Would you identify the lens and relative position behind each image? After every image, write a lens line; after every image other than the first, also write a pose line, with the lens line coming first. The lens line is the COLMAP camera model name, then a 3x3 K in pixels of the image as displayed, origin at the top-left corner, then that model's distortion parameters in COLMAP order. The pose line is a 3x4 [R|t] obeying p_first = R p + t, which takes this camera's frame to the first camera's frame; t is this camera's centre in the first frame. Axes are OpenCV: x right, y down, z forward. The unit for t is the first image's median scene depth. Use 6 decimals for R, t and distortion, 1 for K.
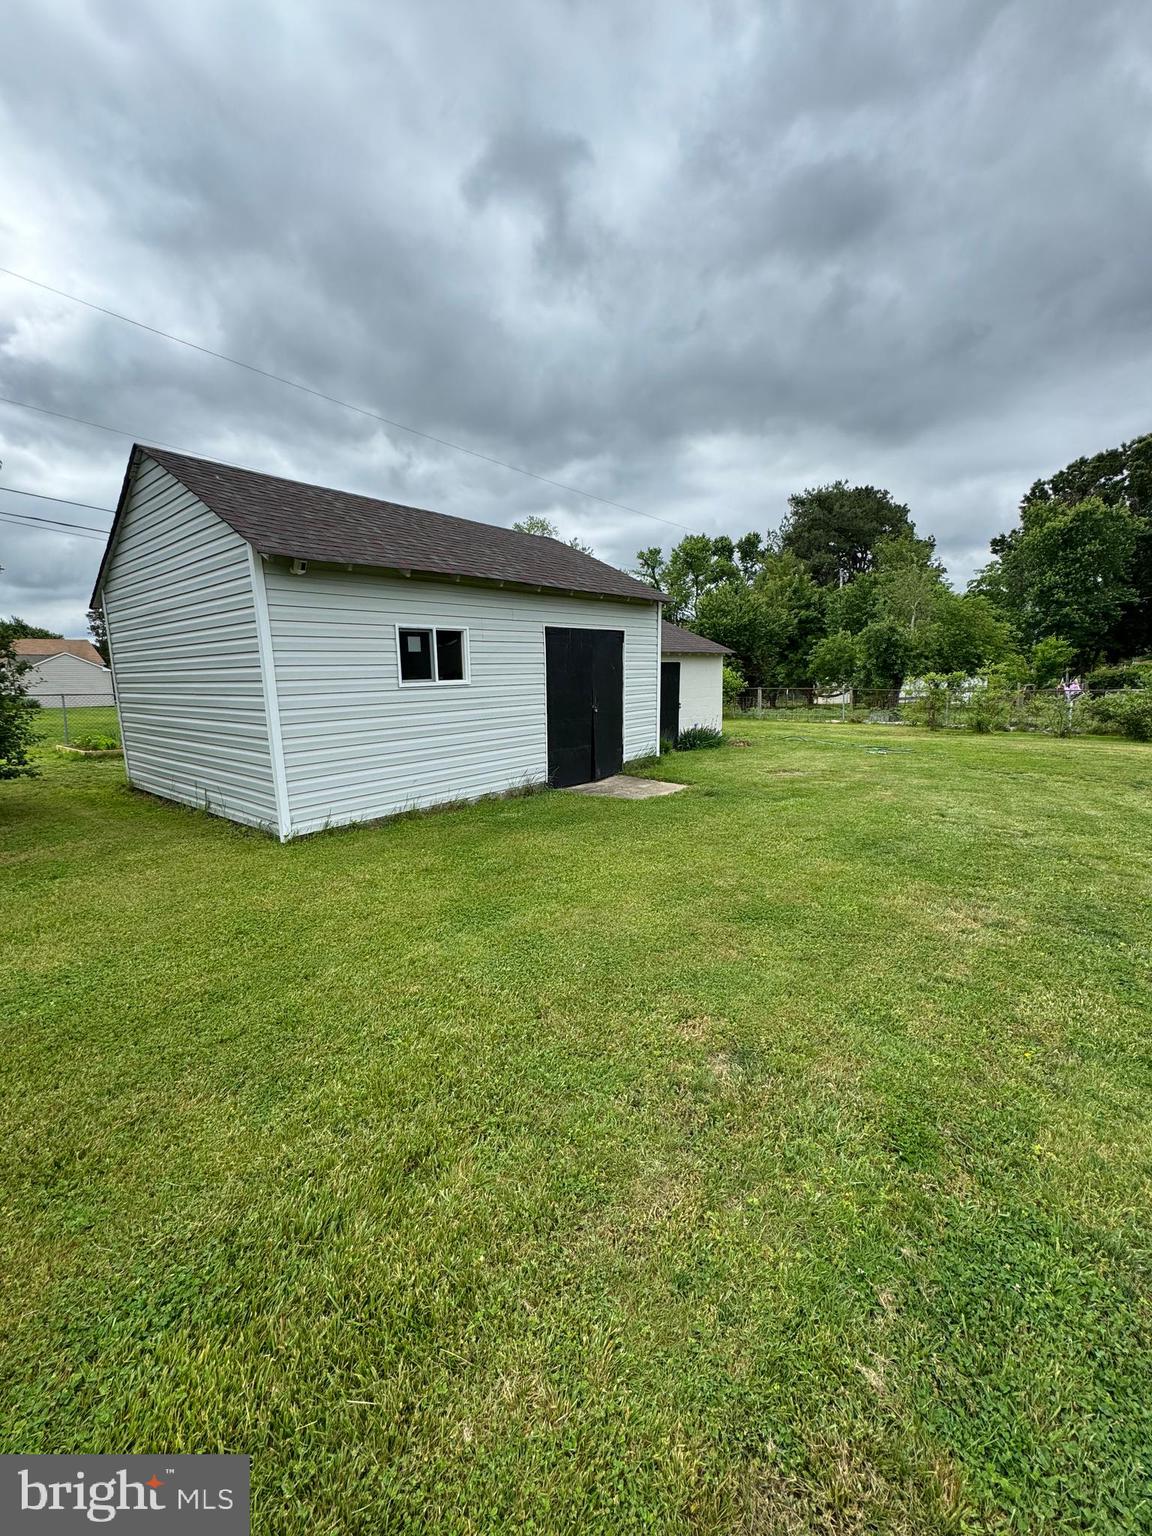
lens RADIAL K [[612.0, 0, 576.0], [0, 612.0, 768.0], [0, 0, 1]] dist [-0.001389, -0.000478]
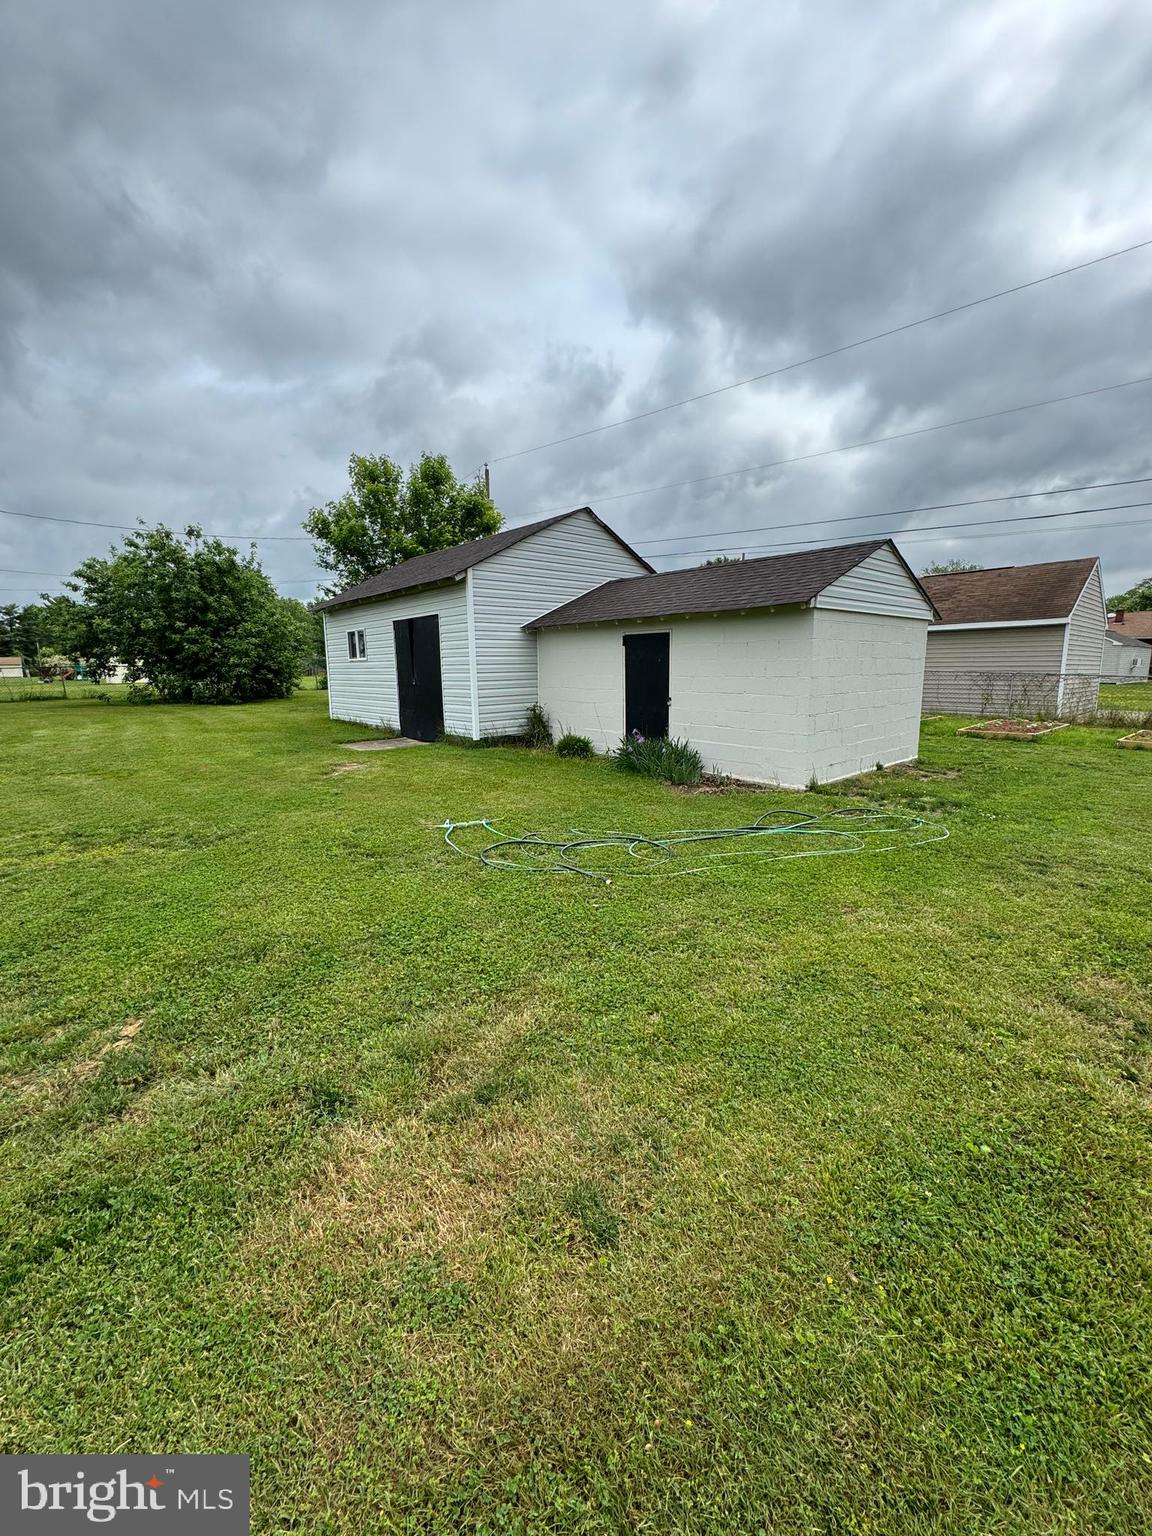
lens RADIAL K [[612.0, 0, 576.0], [0, 612.0, 768.0], [0, 0, 1]] dist [-0.001389, -0.000478]
pose [[-0.161192, 0.181075, -0.970170, 1.155704], [-0.141492, 0.968630, 0.204296, -0.214797], [0.976728, 0.170202, -0.130514, 1.428954]]
